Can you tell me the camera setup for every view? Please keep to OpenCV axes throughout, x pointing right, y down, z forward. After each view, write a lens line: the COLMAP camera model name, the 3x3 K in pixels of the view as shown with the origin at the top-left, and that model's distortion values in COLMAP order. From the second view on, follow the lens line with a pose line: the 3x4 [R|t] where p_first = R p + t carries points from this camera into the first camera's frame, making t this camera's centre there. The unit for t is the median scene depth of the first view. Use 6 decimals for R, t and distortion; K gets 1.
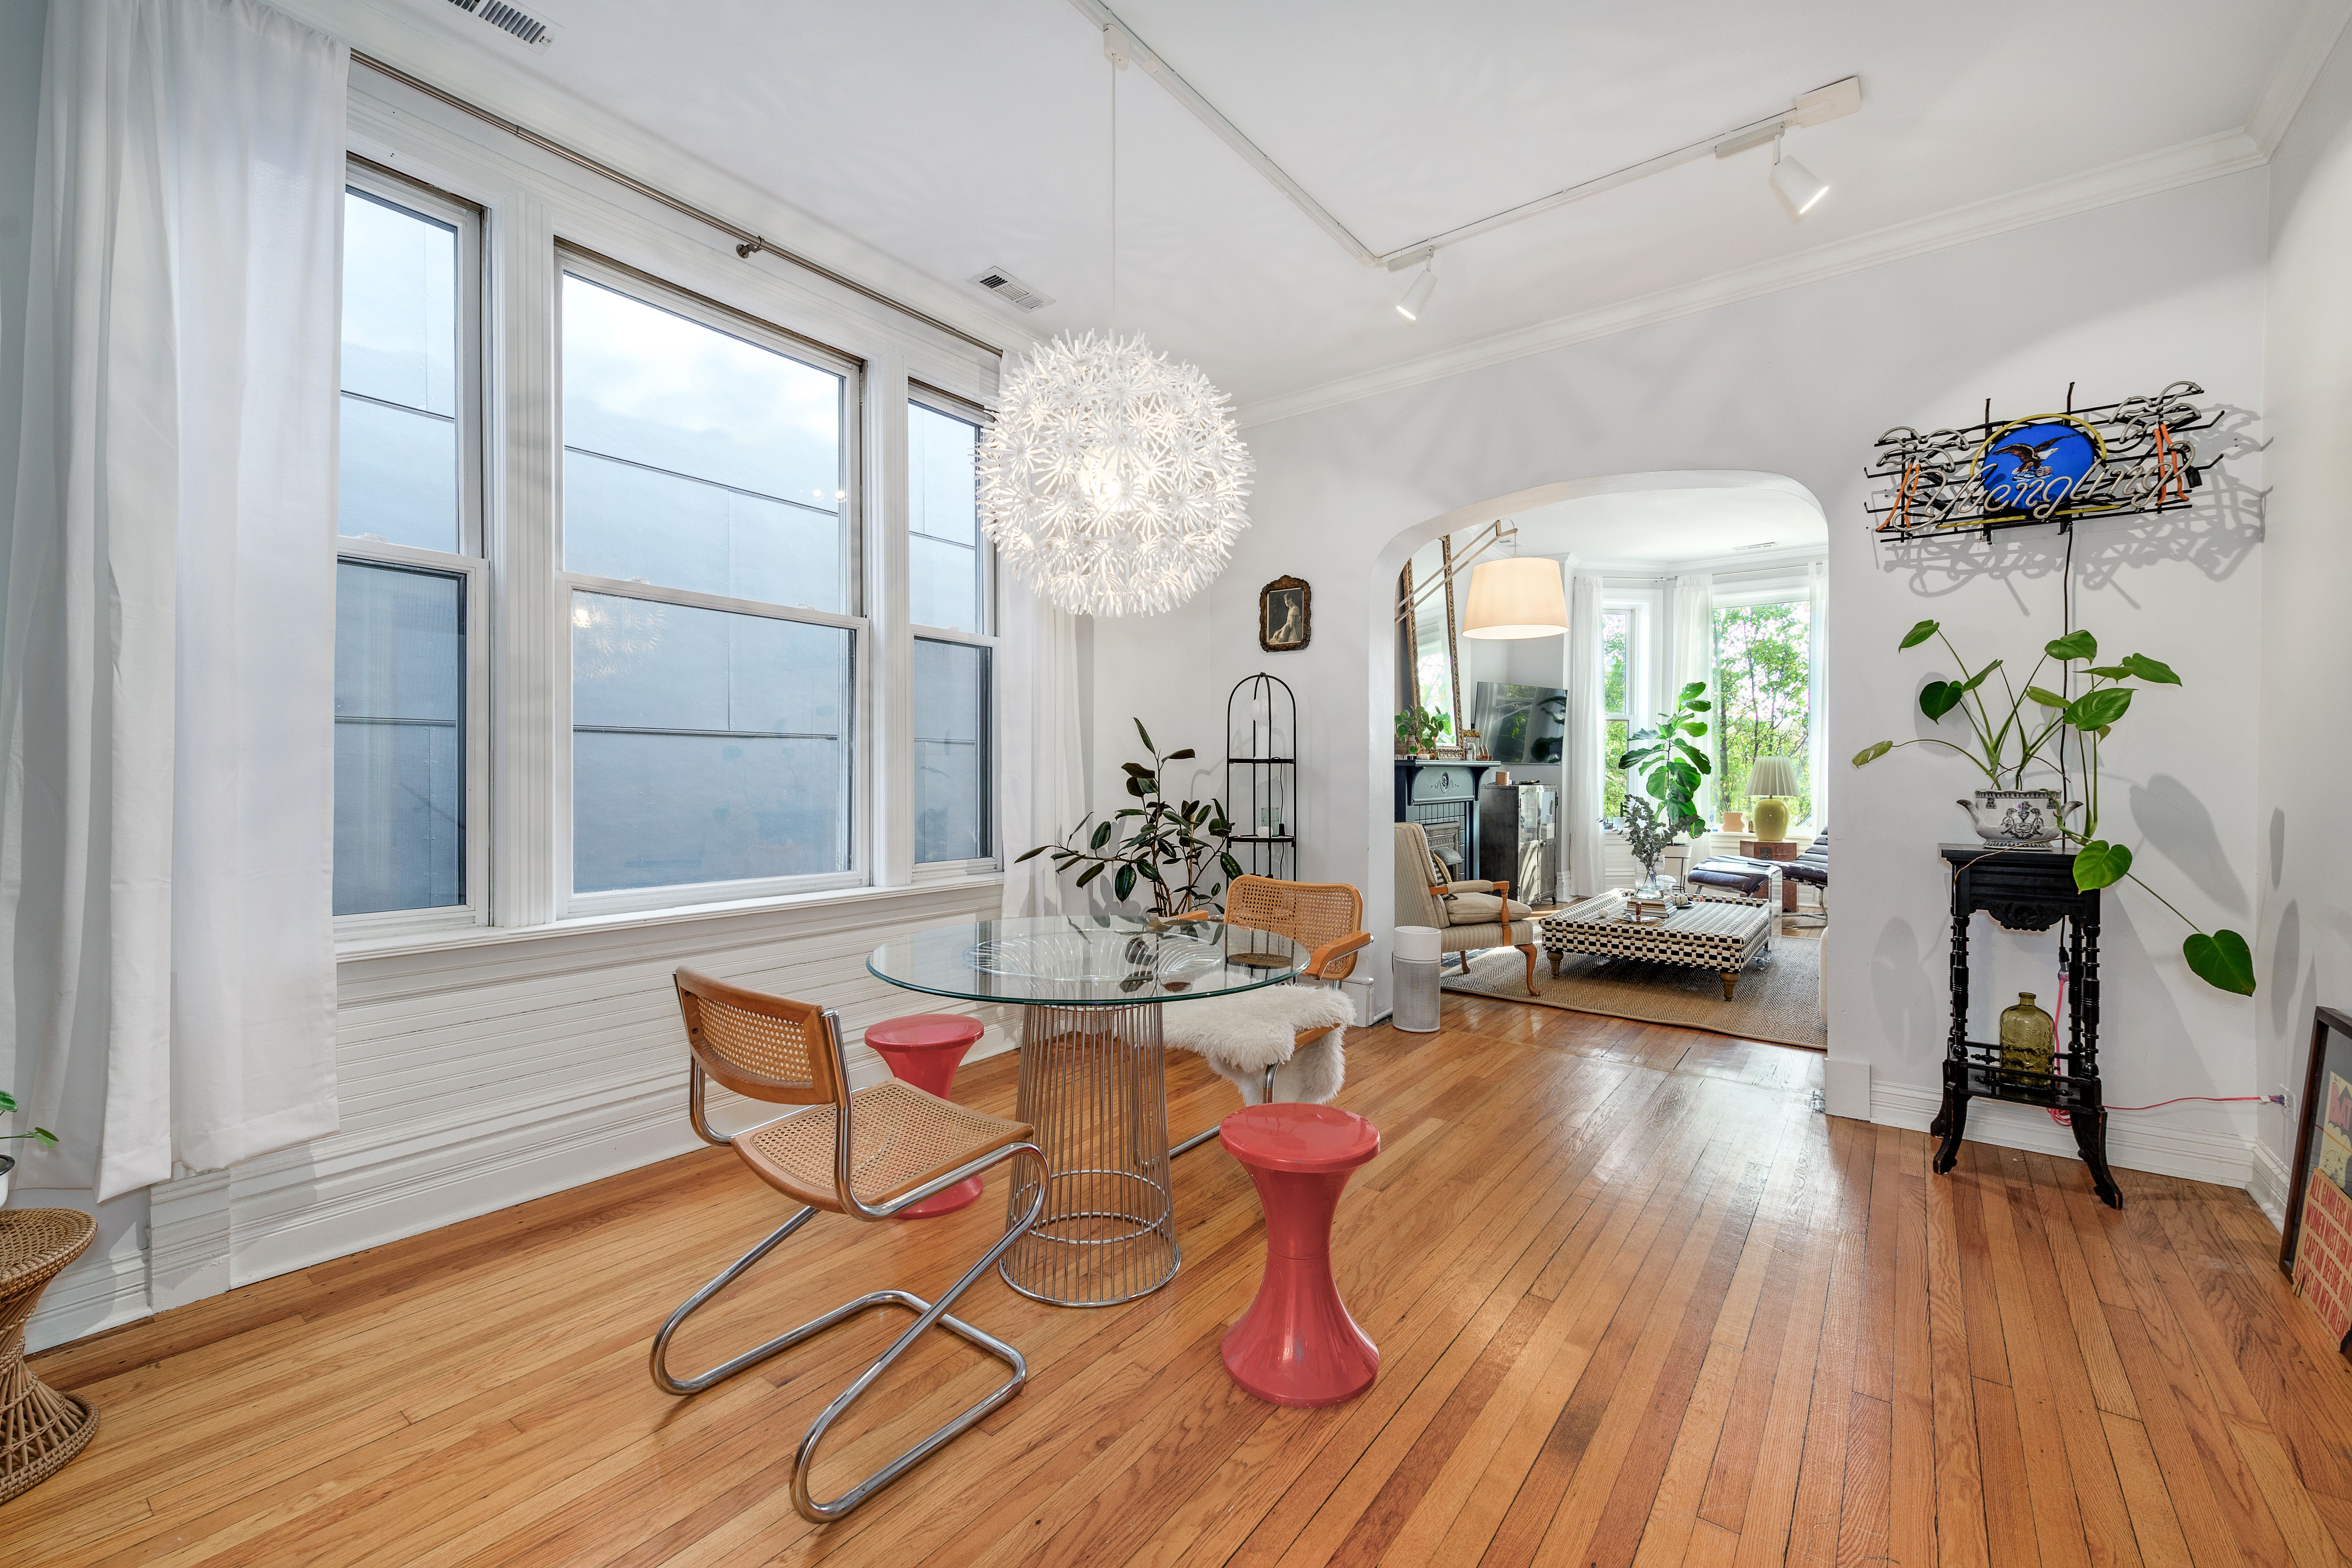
lens RADIAL K [[938.4, 0, 1164.0], [0, 938.4, 782.5], [0, 0, 1]] dist [-0.001180, 0.000798]
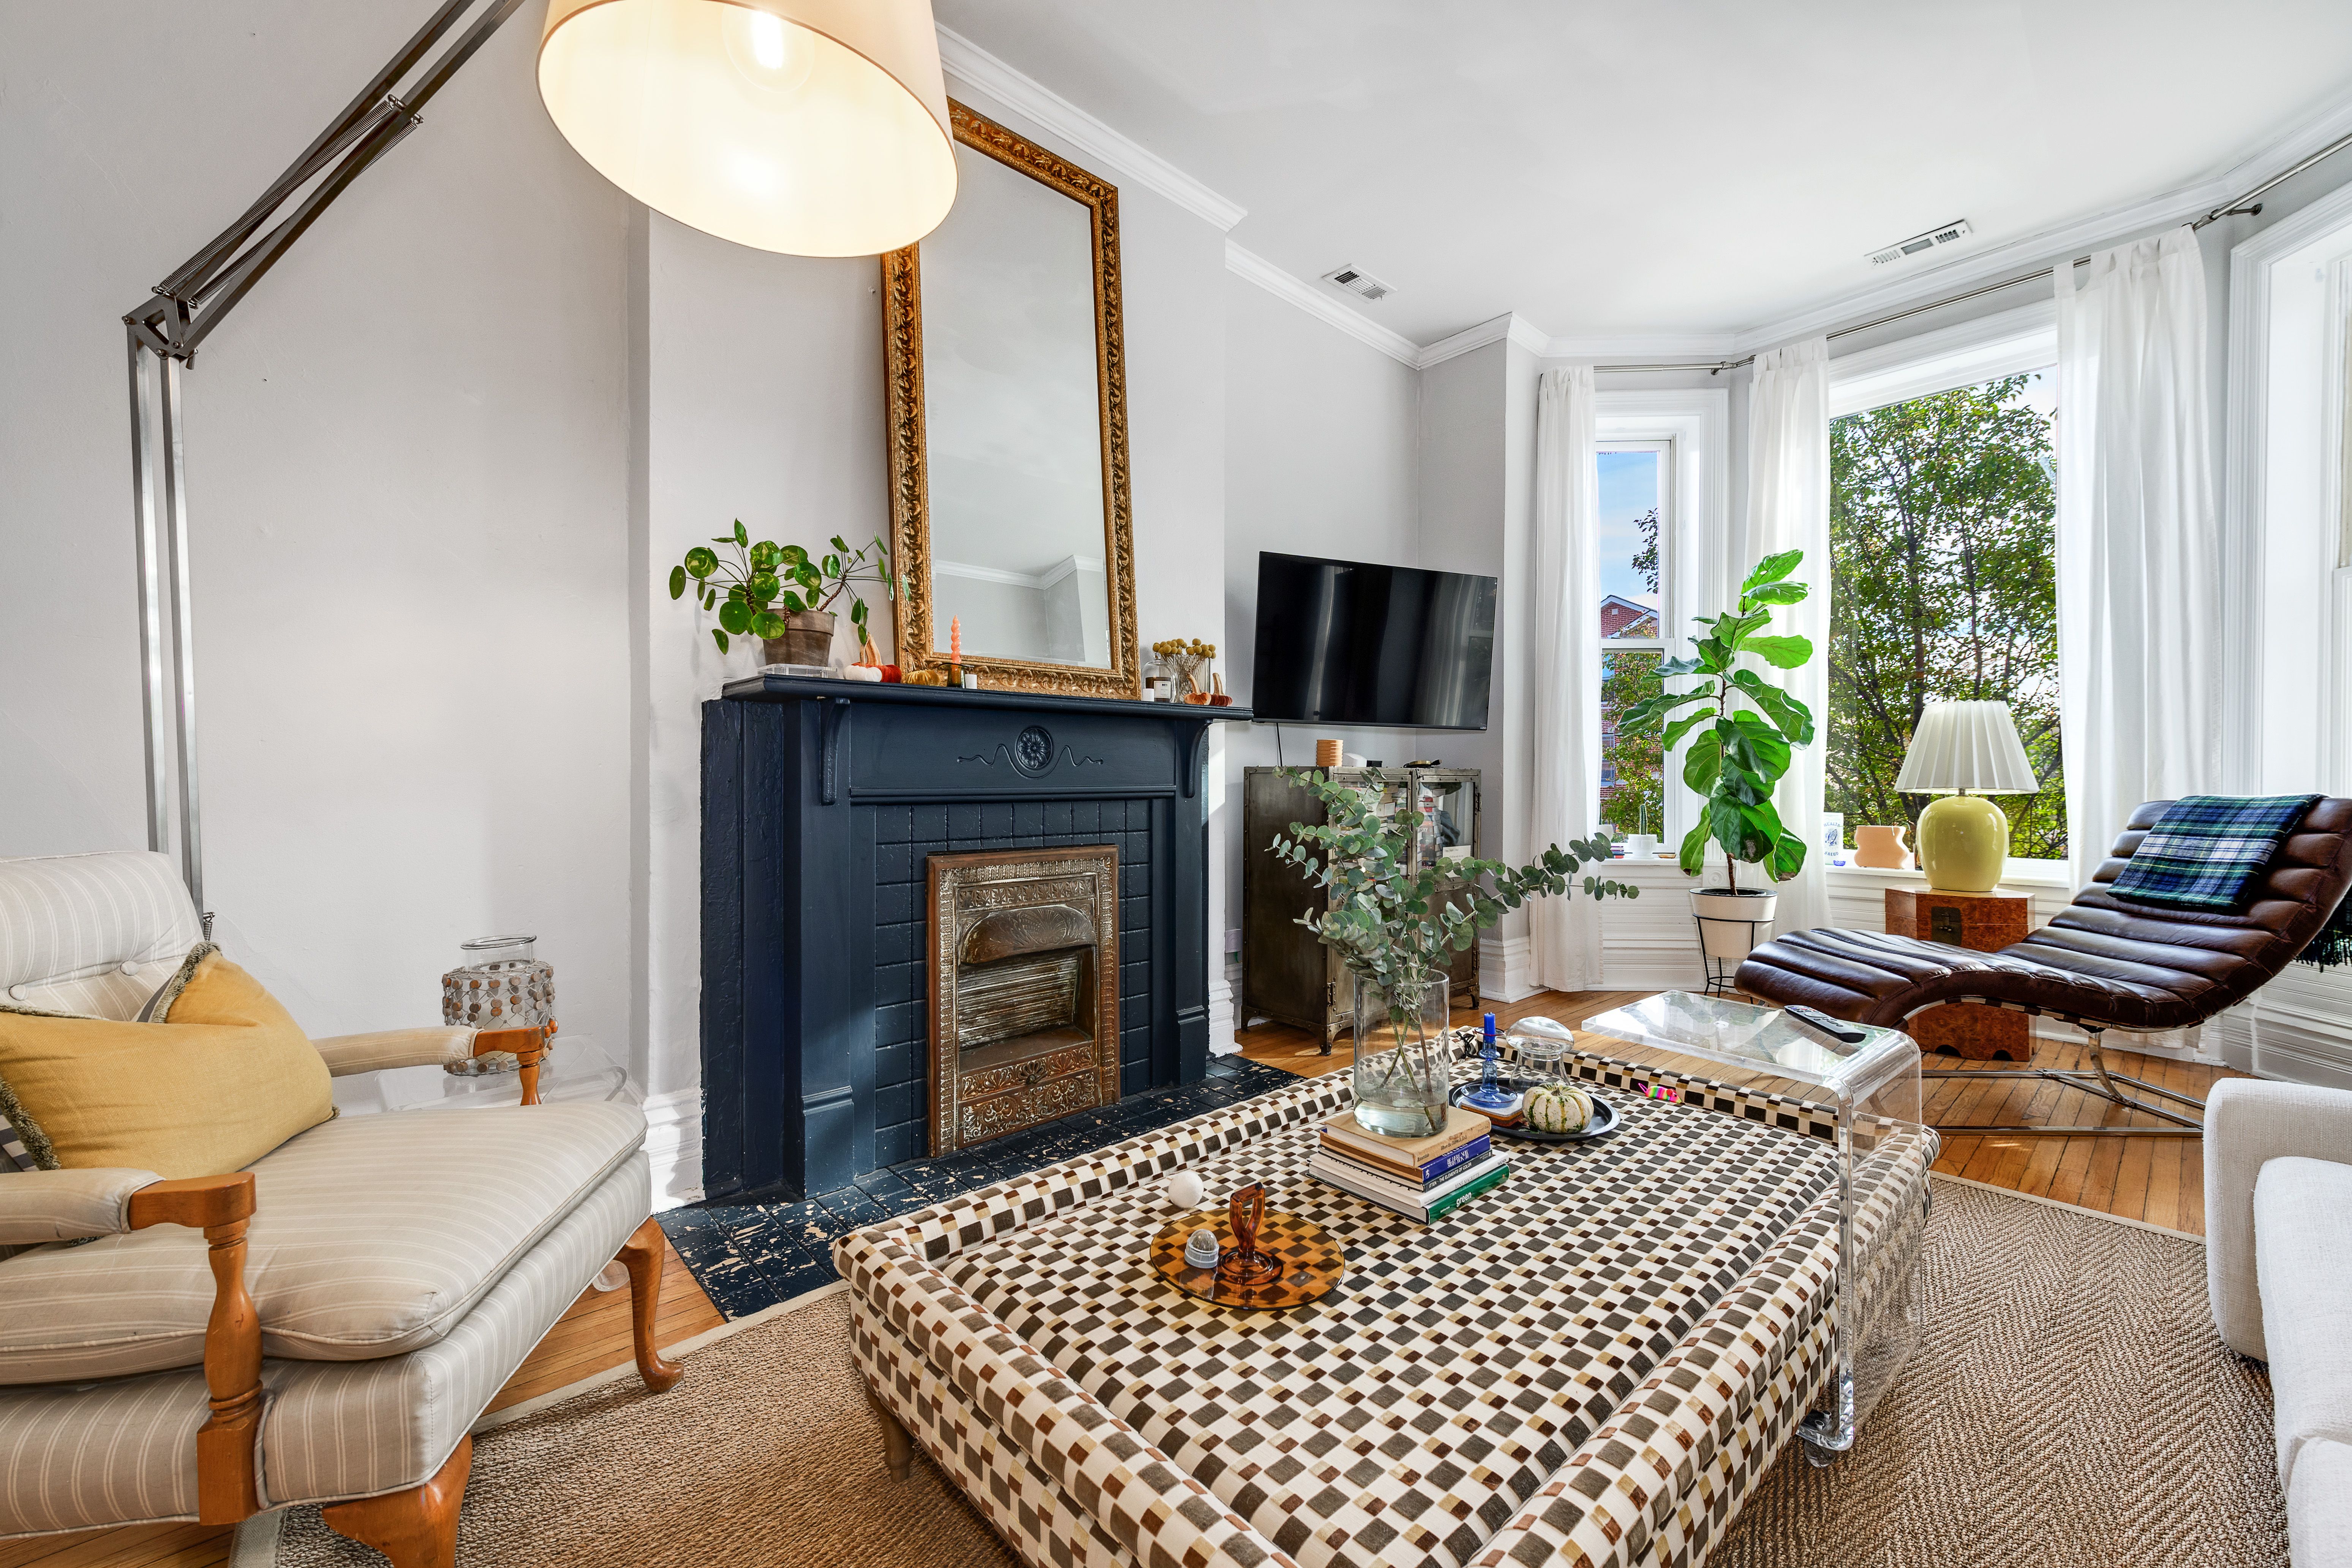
lens RADIAL K [[936.8, 0, 1200.2], [0, 936.8, 774.3], [0, 0, 1]] dist [0.006875, 0.000519]
pose [[0.988847, -0.004774, -0.148860, 0.345871], [0.001413, 0.999742, -0.022676, 0.016066], [0.148930, 0.022213, 0.988598, 0.487927]]
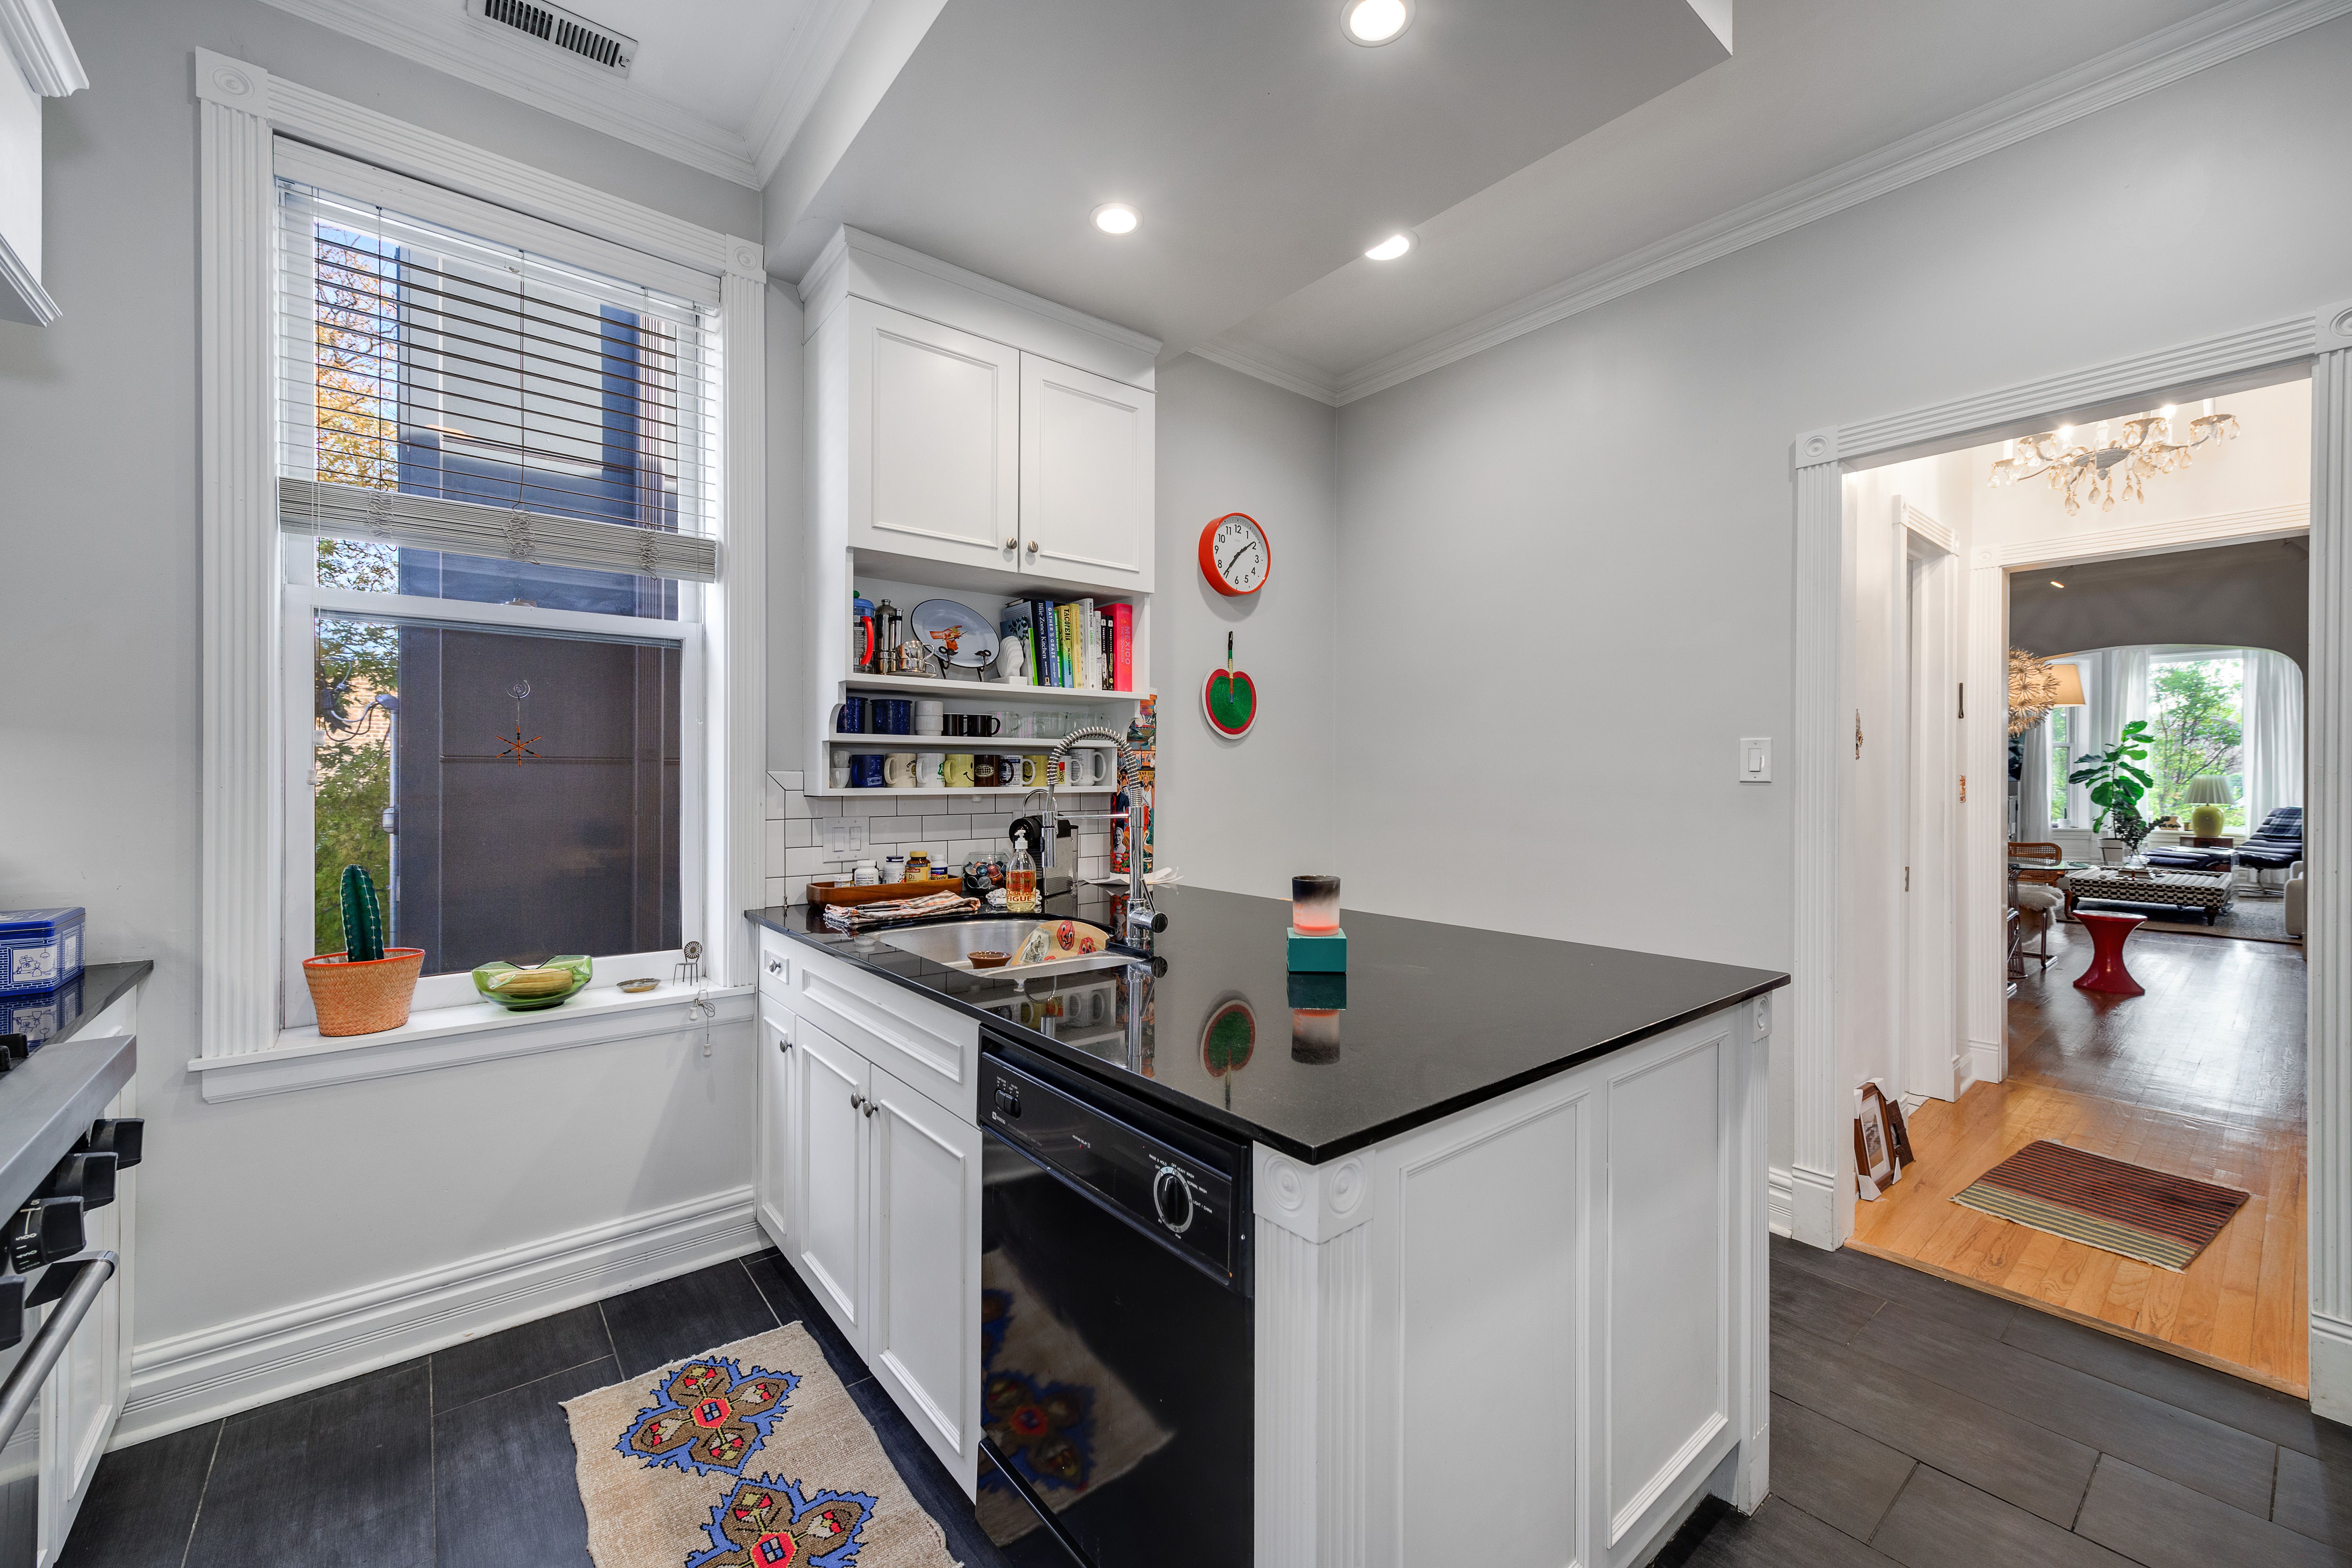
lens RADIAL K [[938.4, 0, 1164.3], [0, 938.4, 778.6], [0, 0, 1]] dist [-0.001180, 0.000798]
pose [[0.975843, -0.006400, -0.218378, -0.520192], [0.002607, 0.999841, -0.017653, -0.001916], [0.218456, 0.016658, 0.975705, -0.645169]]
